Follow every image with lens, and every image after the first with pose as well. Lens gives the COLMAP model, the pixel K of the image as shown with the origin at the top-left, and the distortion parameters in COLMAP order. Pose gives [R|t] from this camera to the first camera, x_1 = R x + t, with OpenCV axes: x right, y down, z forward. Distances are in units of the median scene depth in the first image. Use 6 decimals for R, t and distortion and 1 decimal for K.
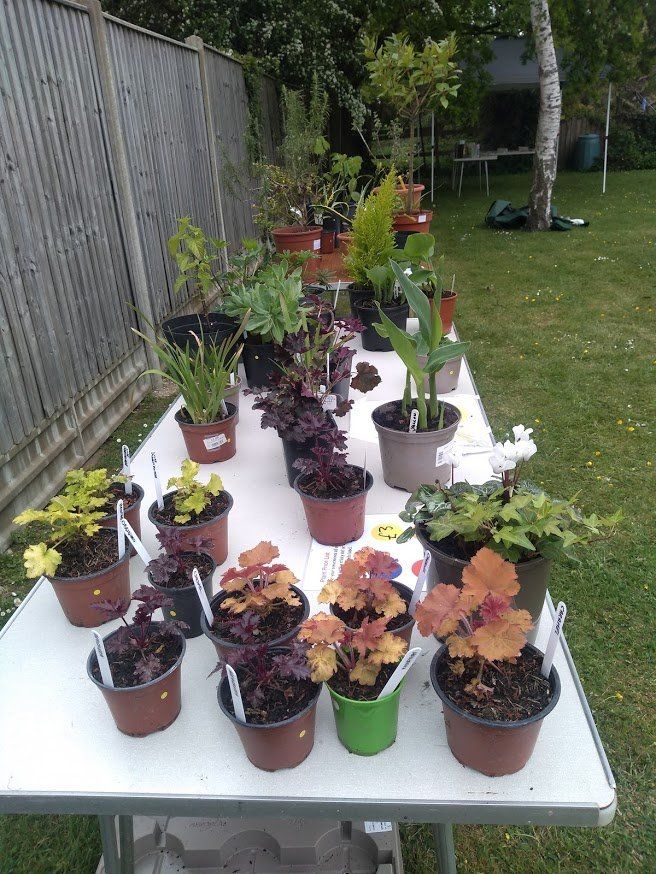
lens RADIAL K [[692.8, 0, 328.7], [0, 692.8, 436.0], [0, 0, 1]] dist [0.005549, 0.001286]
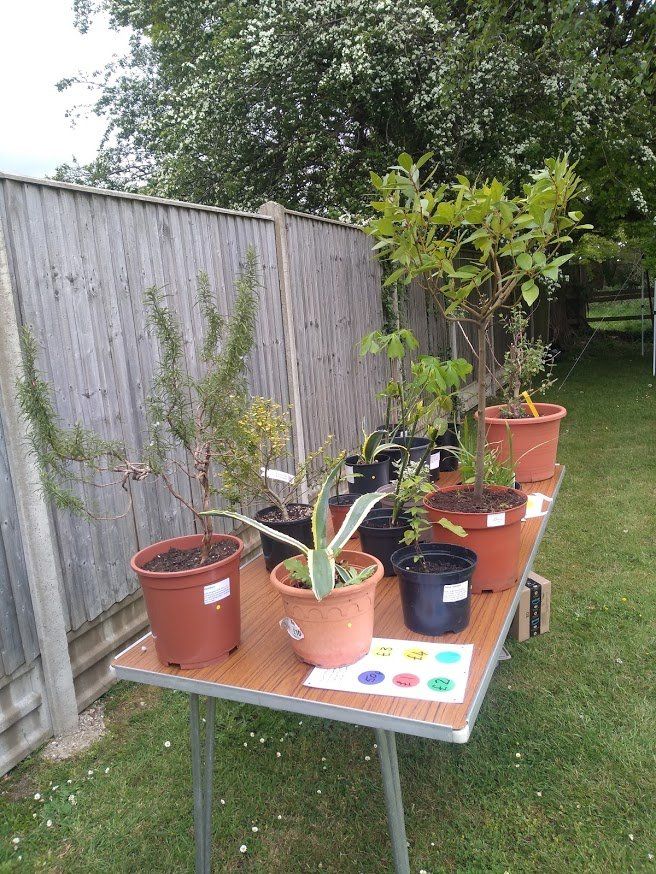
lens RADIAL K [[692.8, 0, 328.0], [0, 692.8, 438.0], [0, 0, 1]] dist [0.005549, 0.001286]
pose [[0.946984, 0.048509, -0.317596, 0.133439], [-0.111804, 0.976506, -0.184218, -0.205669], [0.301198, 0.209960, 0.930159, 0.396006]]
